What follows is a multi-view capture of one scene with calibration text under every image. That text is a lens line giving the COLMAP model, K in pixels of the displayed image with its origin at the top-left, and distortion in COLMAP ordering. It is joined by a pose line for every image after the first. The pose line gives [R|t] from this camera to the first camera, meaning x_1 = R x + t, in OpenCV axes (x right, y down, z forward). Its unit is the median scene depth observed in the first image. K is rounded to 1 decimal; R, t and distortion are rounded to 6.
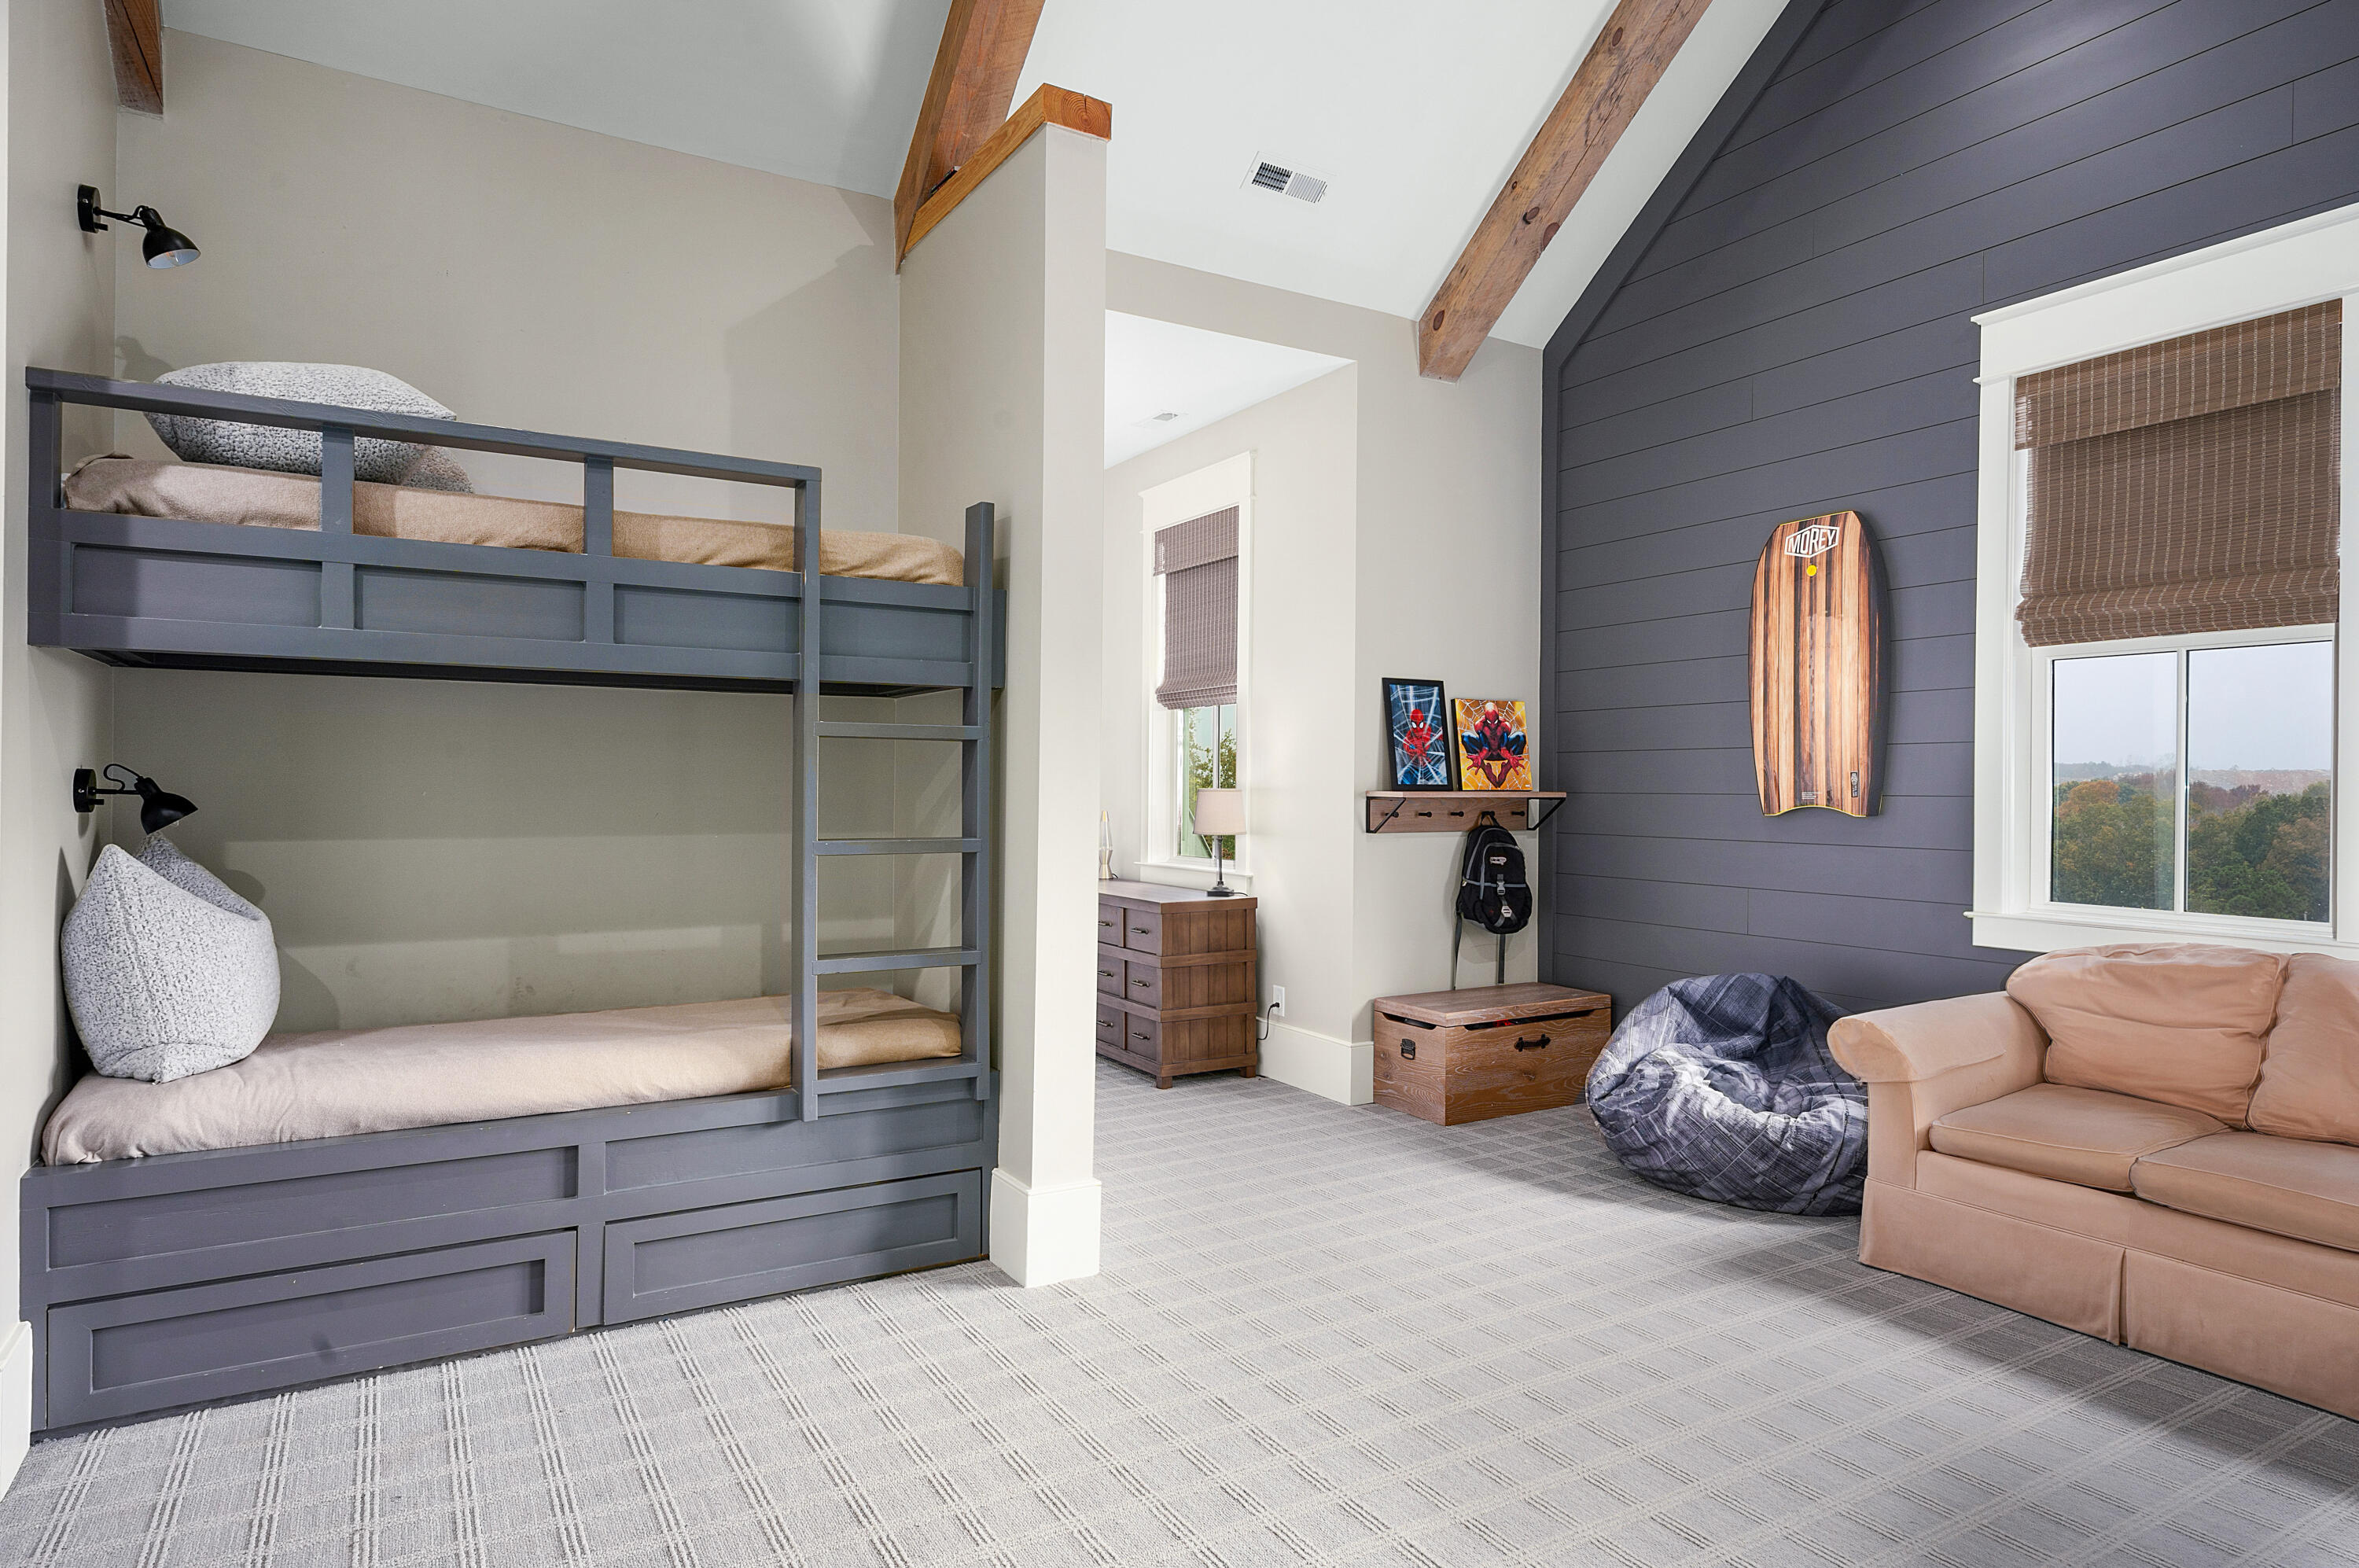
lens RADIAL K [[1356.2, 0, 1179.5], [0, 1356.2, 784.0], [0, 0, 1]] dist [0.018735, -0.000042]
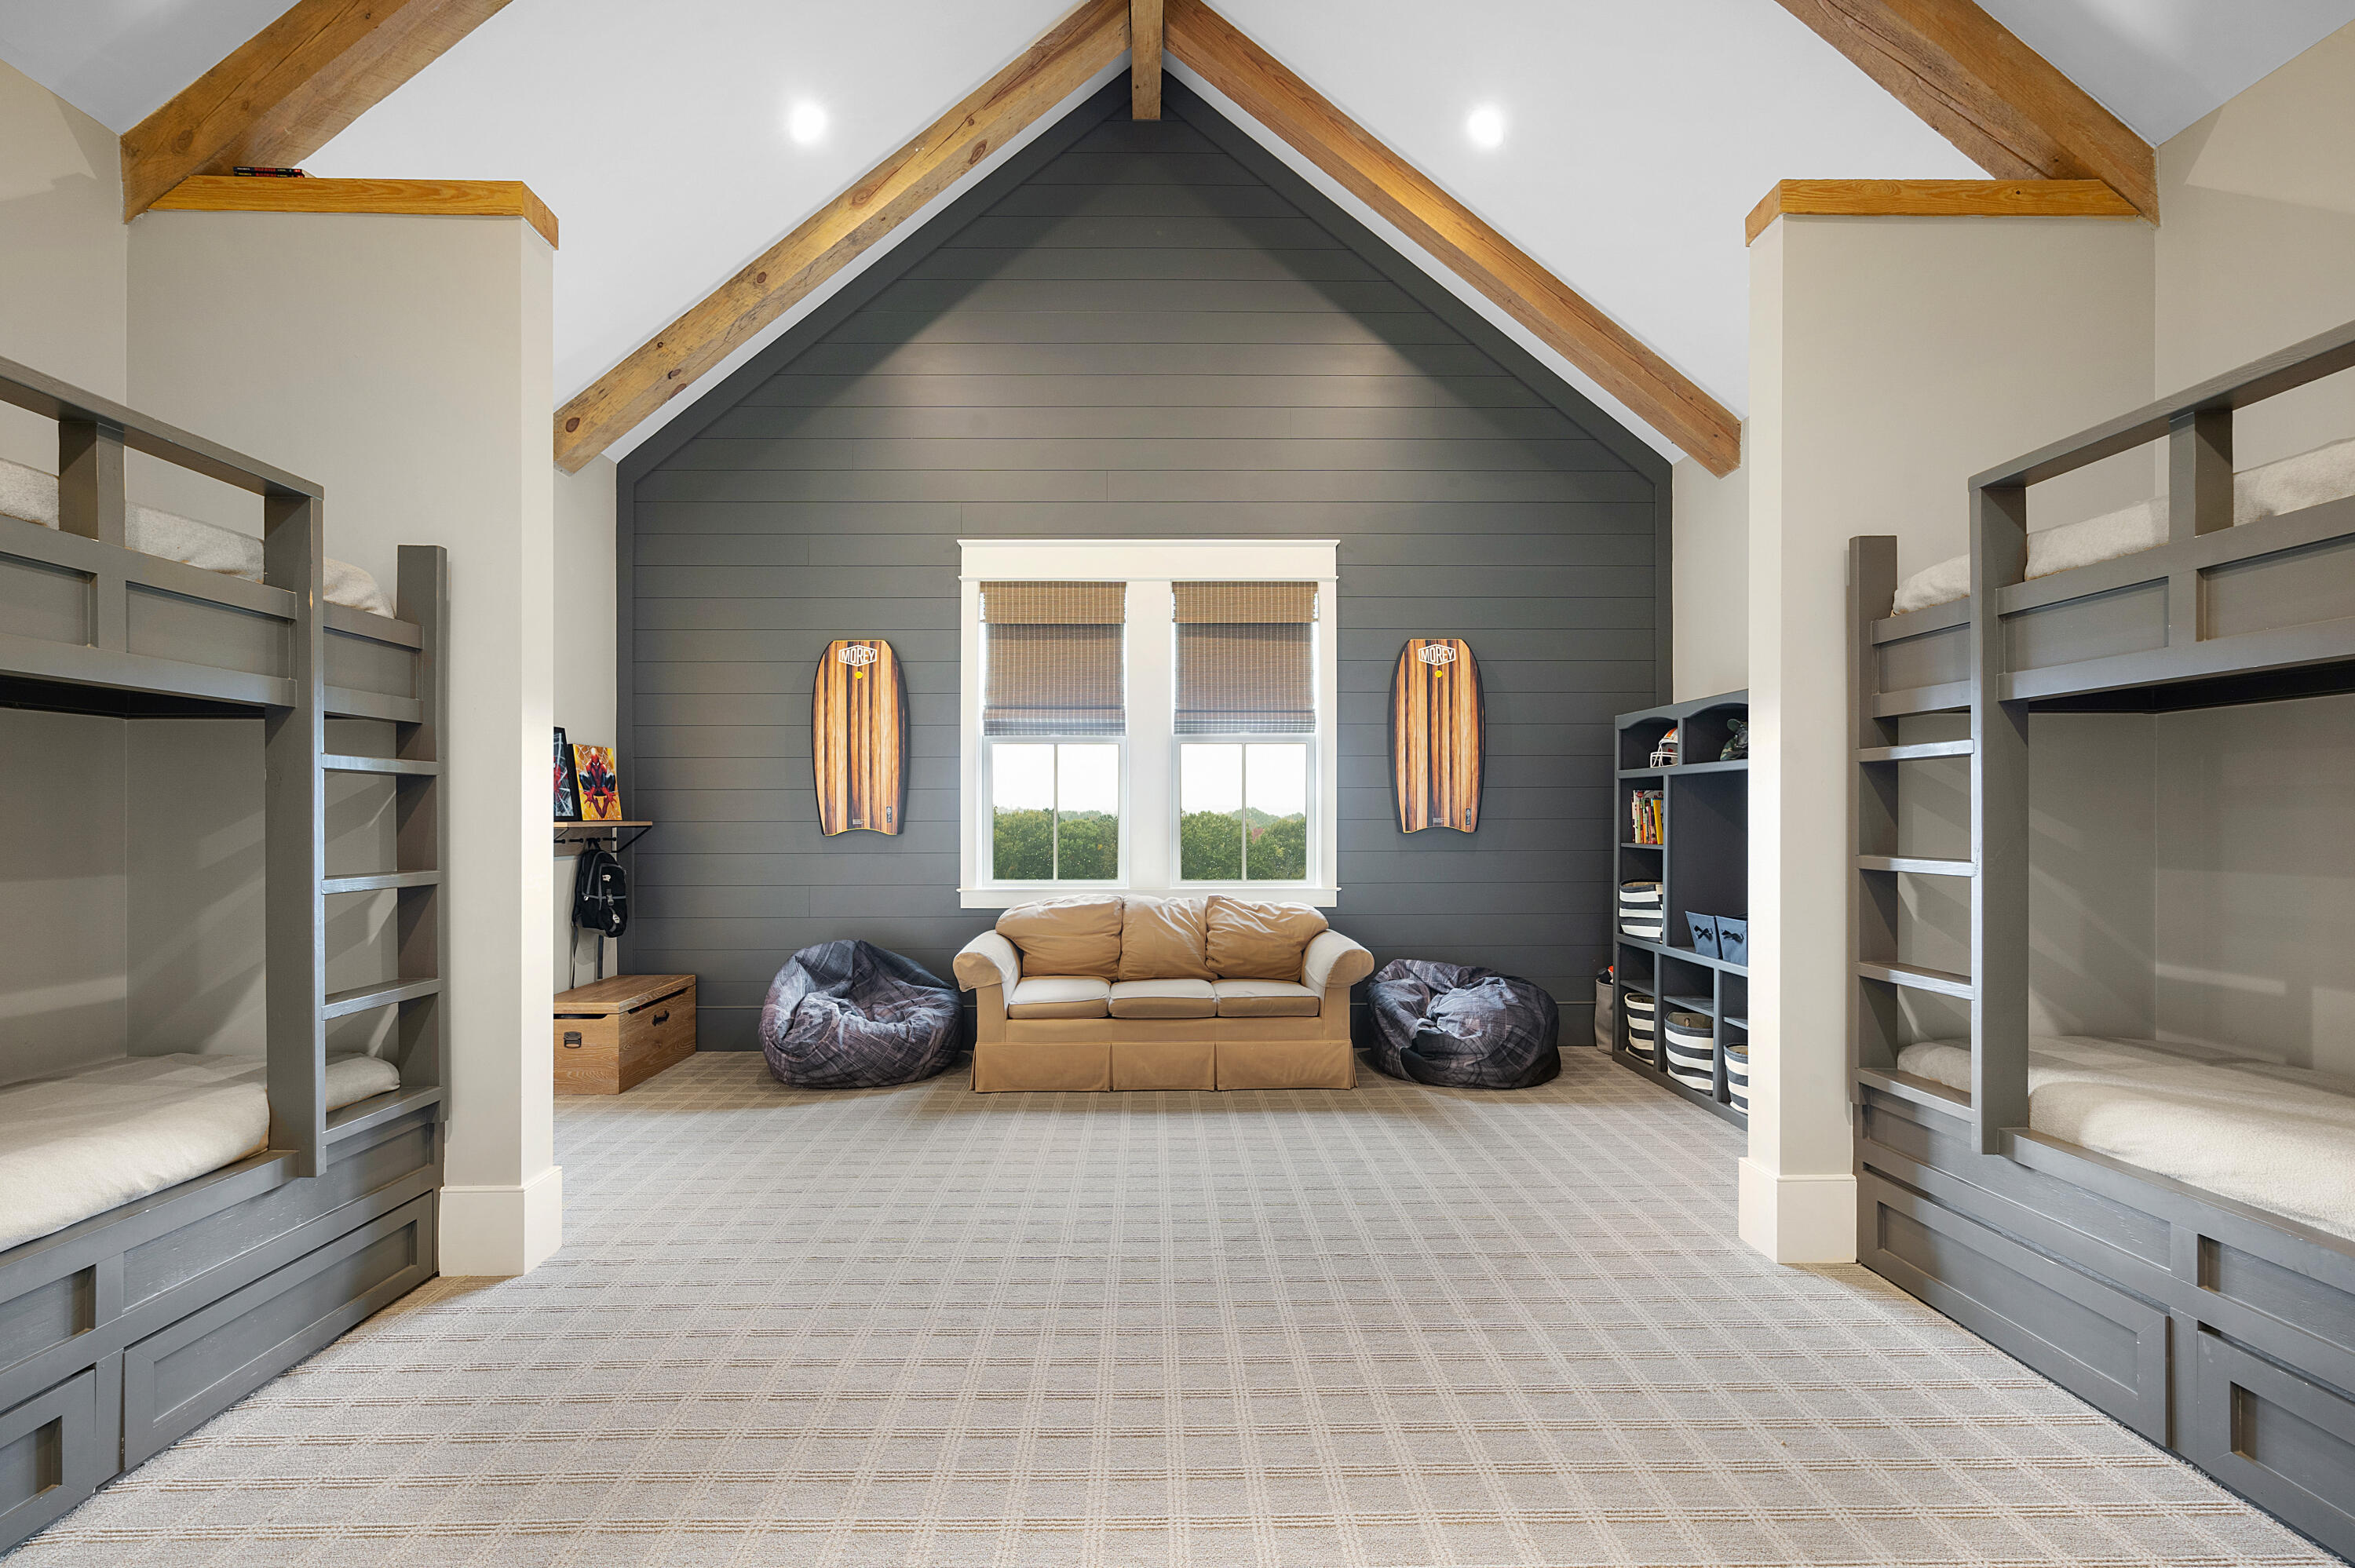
lens RADIAL K [[1133.2, 0, 1173.7], [0, 1133.2, 822.4], [0, 0, 1]] dist [-0.001272, 0.010490]
pose [[0.489690, -0.011685, 0.871818, -0.516273], [0.004006, 0.999930, 0.011152, -0.003638], [-0.871887, -0.001969, 0.489703, 0.071668]]
